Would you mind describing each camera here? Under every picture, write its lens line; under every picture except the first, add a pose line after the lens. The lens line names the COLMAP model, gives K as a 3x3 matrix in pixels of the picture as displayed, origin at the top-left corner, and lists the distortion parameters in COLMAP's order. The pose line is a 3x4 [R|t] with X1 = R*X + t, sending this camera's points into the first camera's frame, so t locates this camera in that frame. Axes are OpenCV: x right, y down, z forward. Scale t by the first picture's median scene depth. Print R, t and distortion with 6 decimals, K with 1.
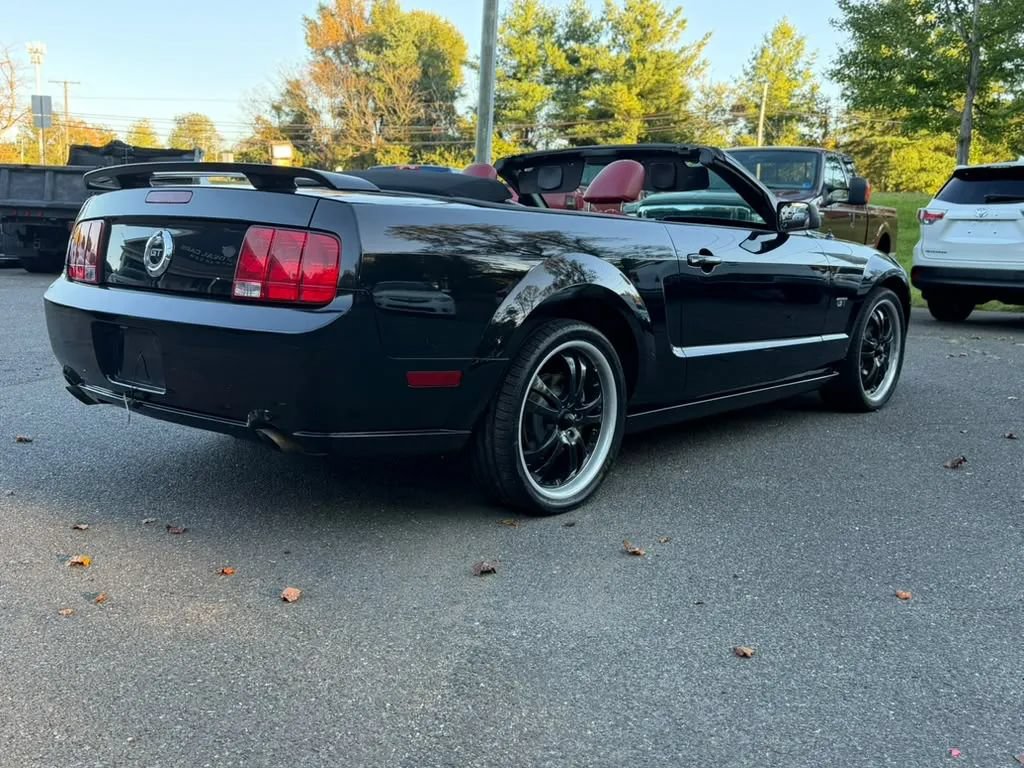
lens RADIAL K [[1004.5, 0, 503.2], [0, 1004.5, 384.2], [0, 0, 1]] dist [0.150542, -0.299475]
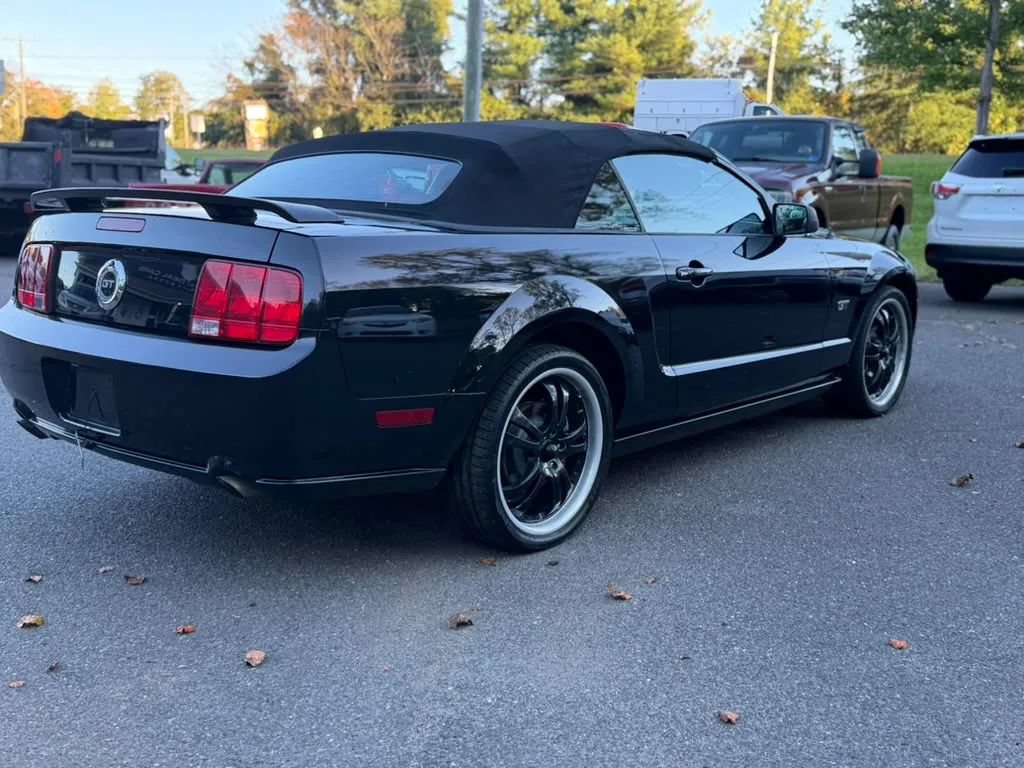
lens RADIAL K [[1073.7, 0, 510.3], [0, 1073.7, 380.0], [0, 0, 1]] dist [0.157238, -0.316437]
pose [[0.999842, -0.014560, 0.010229, 0.010846], [0.014339, 0.999669, 0.021369, -0.033555], [-0.010537, -0.021219, 0.999719, -0.006536]]
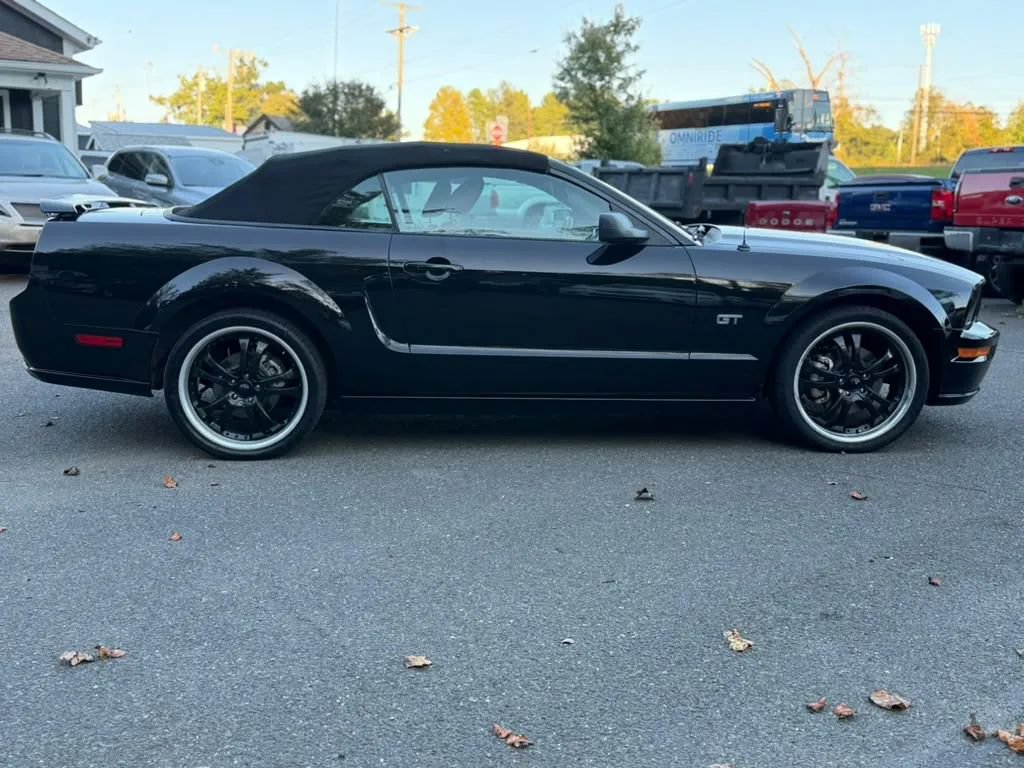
lens RADIAL K [[1073.7, 0, 510.3], [0, 1073.7, 380.0], [0, 0, 1]] dist [0.157238, -0.316437]
pose [[0.700591, 0.102842, -0.706113, 0.798547], [-0.104643, 0.993669, 0.040899, -0.041480], [0.705849, 0.045236, 0.706917, 0.167857]]
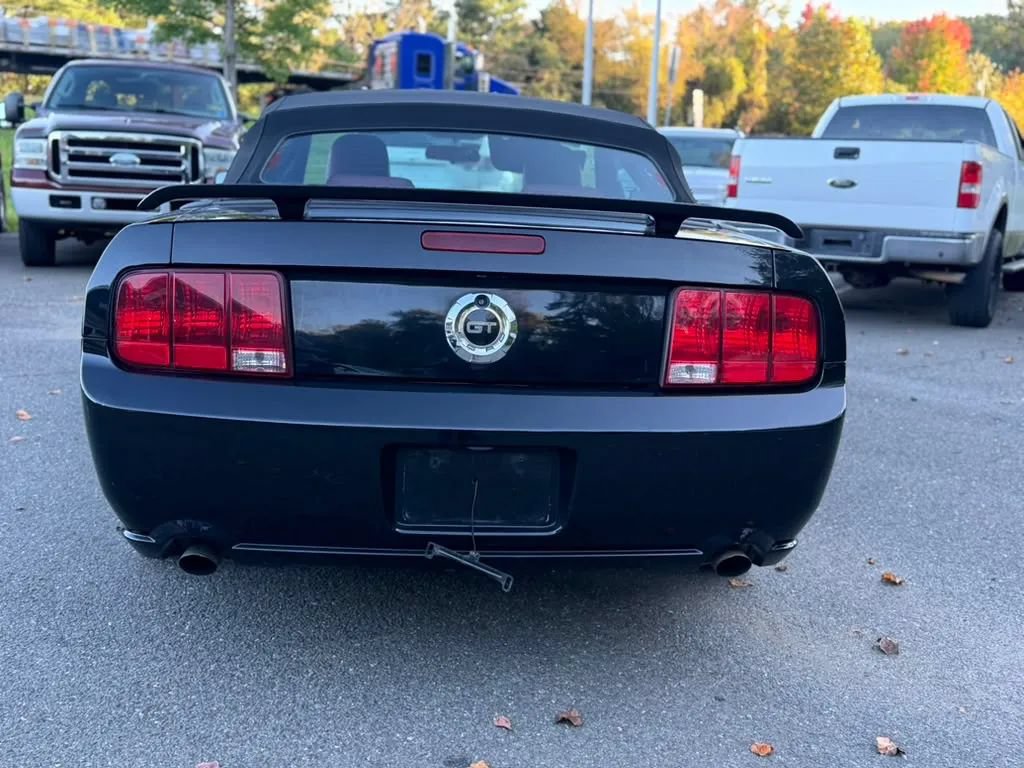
lens RADIAL K [[1073.7, 0, 510.3], [0, 1073.7, 380.0], [0, 0, 1]] dist [0.157238, -0.316437]
pose [[0.691696, -0.137618, 0.708955, -0.489357], [0.082239, 0.990300, 0.111994, -0.101834], [-0.717491, -0.019162, 0.696304, 0.293306]]
